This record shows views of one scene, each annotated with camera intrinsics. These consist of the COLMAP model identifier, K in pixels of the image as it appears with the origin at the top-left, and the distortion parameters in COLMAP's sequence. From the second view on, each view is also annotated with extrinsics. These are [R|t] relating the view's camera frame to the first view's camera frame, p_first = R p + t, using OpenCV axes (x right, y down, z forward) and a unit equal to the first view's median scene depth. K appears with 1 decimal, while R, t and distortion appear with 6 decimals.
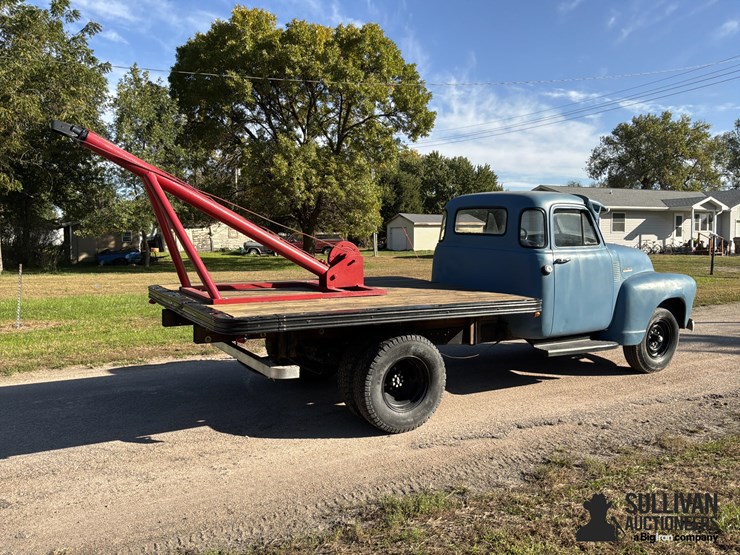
lens RADIAL K [[617.6, 0, 370.0], [0, 617.6, 277.5], [0, 0, 1]] dist [0.114354, -0.232666]
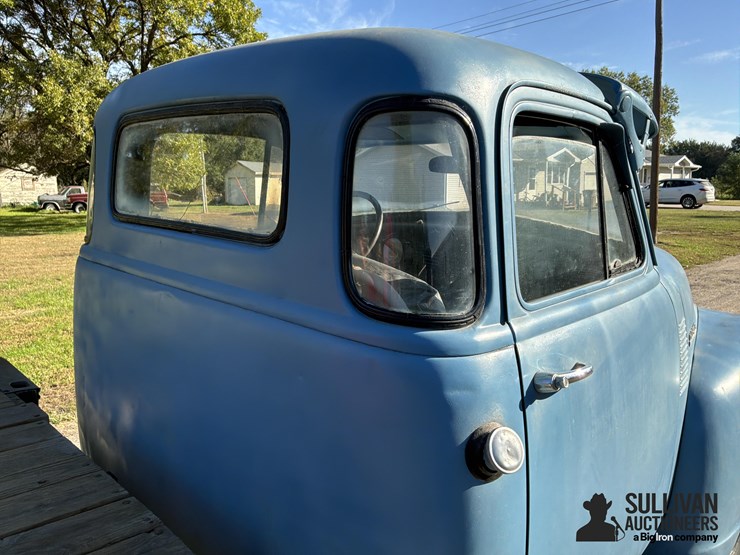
lens RADIAL K [[617.6, 0, 370.0], [0, 617.6, 277.5], [0, 0, 1]] dist [0.114354, -0.232666]
pose [[0.972905, -0.032170, 0.228956, 0.042837], [0.014099, 0.996685, 0.080131, -0.015449], [-0.230774, -0.074732, 0.970133, 0.170308]]
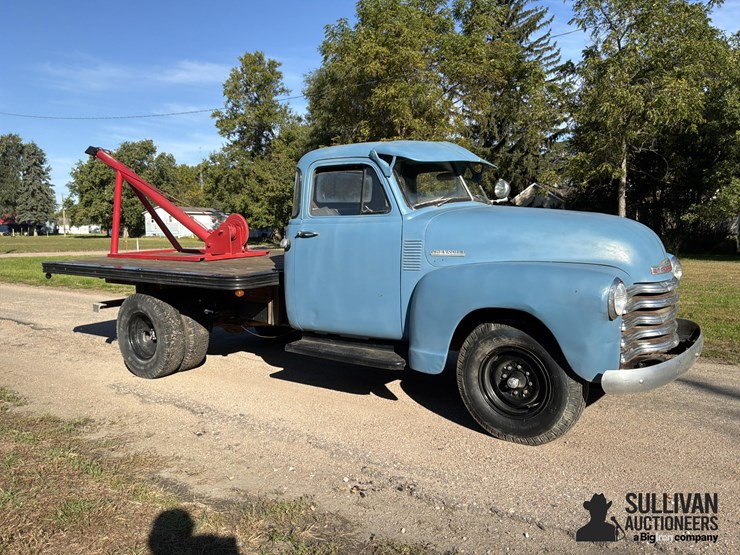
lens RADIAL K [[626.0, 0, 370.0], [0, 626.0, 277.5], [0, 0, 1]] dist [0.016590, -0.053786]
pose [[0.375167, 0.070768, -0.924252, 0.222345], [-0.054746, 0.997033, 0.054119, -0.004139], [0.925339, 0.030295, 0.377928, 0.163195]]
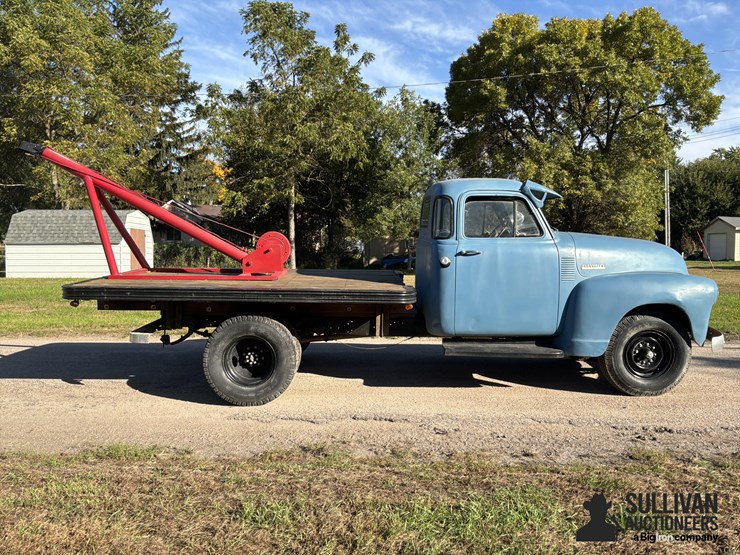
lens RADIAL K [[617.6, 0, 370.0], [0, 617.6, 277.5], [0, 0, 1]] dist [0.114354, -0.232666]
pose [[0.863755, 0.030544, -0.502985, 0.132766], [-0.037810, 0.999276, -0.004248, 0.003907], [0.502491, 0.022687, 0.864285, 0.028715]]
